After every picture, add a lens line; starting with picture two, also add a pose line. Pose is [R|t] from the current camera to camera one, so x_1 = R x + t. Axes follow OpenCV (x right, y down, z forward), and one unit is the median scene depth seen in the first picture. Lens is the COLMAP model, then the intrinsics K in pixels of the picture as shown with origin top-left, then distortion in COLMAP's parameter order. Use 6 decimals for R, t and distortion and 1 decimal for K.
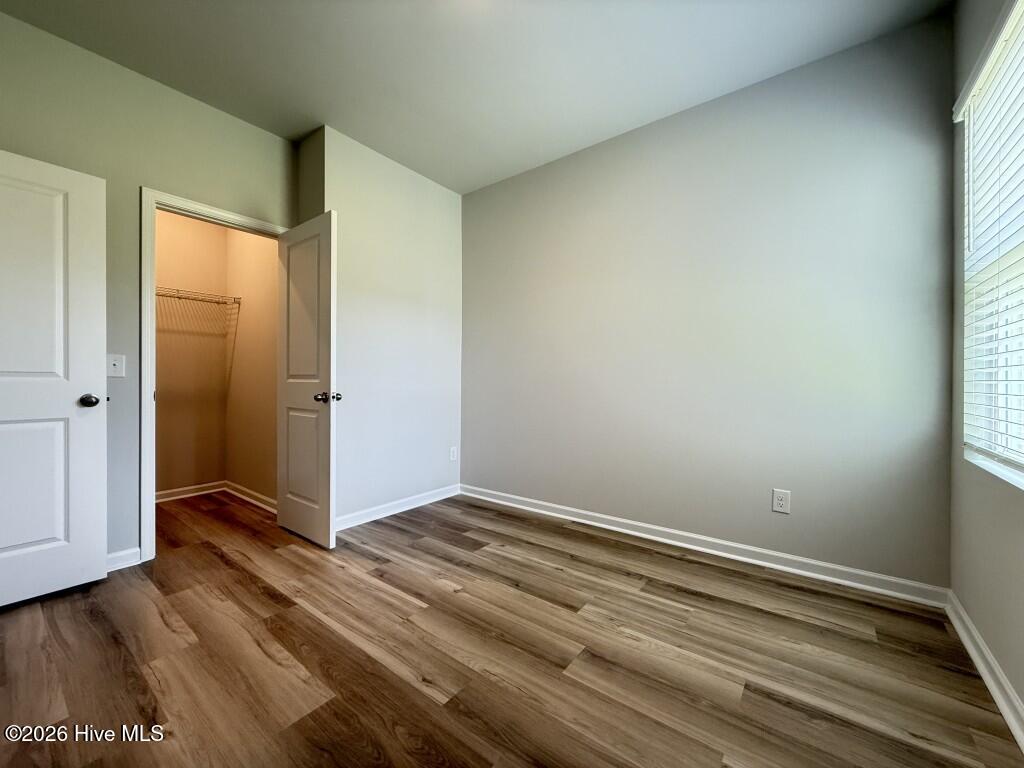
lens RADIAL K [[406.2, 0, 509.3], [0, 406.2, 385.6], [0, 0, 1]] dist [-0.000455, 0.000275]
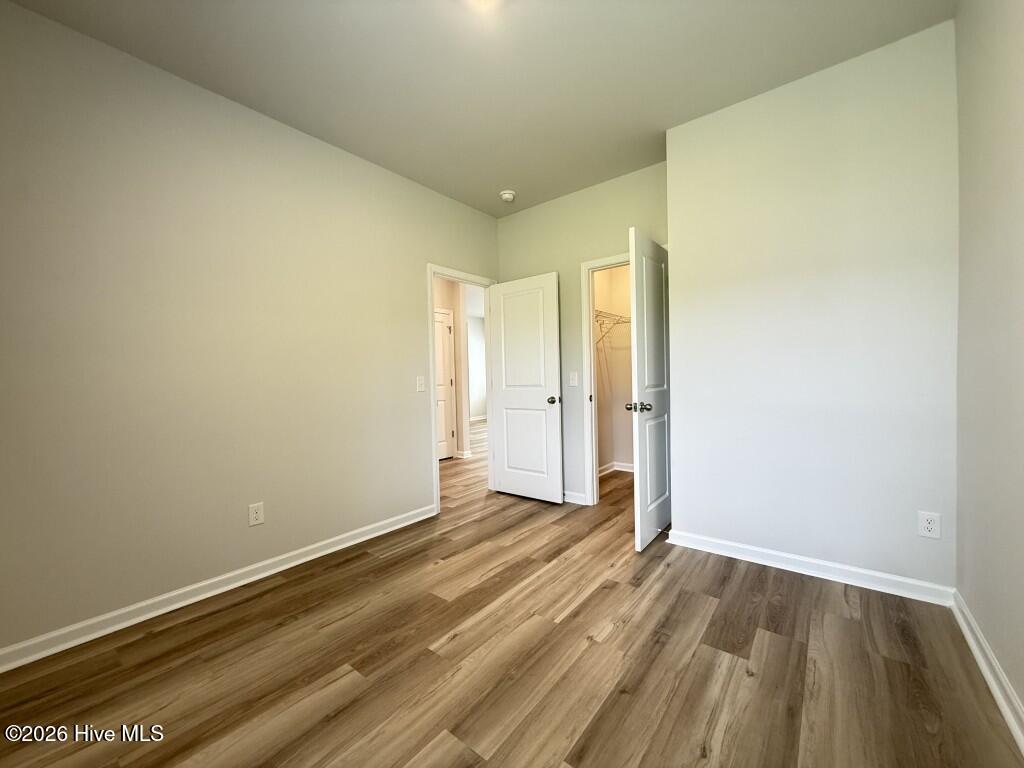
lens RADIAL K [[406.2, 0, 507.1], [0, 406.2, 377.6], [0, 0, 1]] dist [-0.000455, 0.000275]
pose [[-0.024453, -0.004900, -0.999689, 0.720282], [0.015348, 0.999868, -0.005277, -0.053676], [0.999583, -0.015472, -0.024374, 0.808560]]
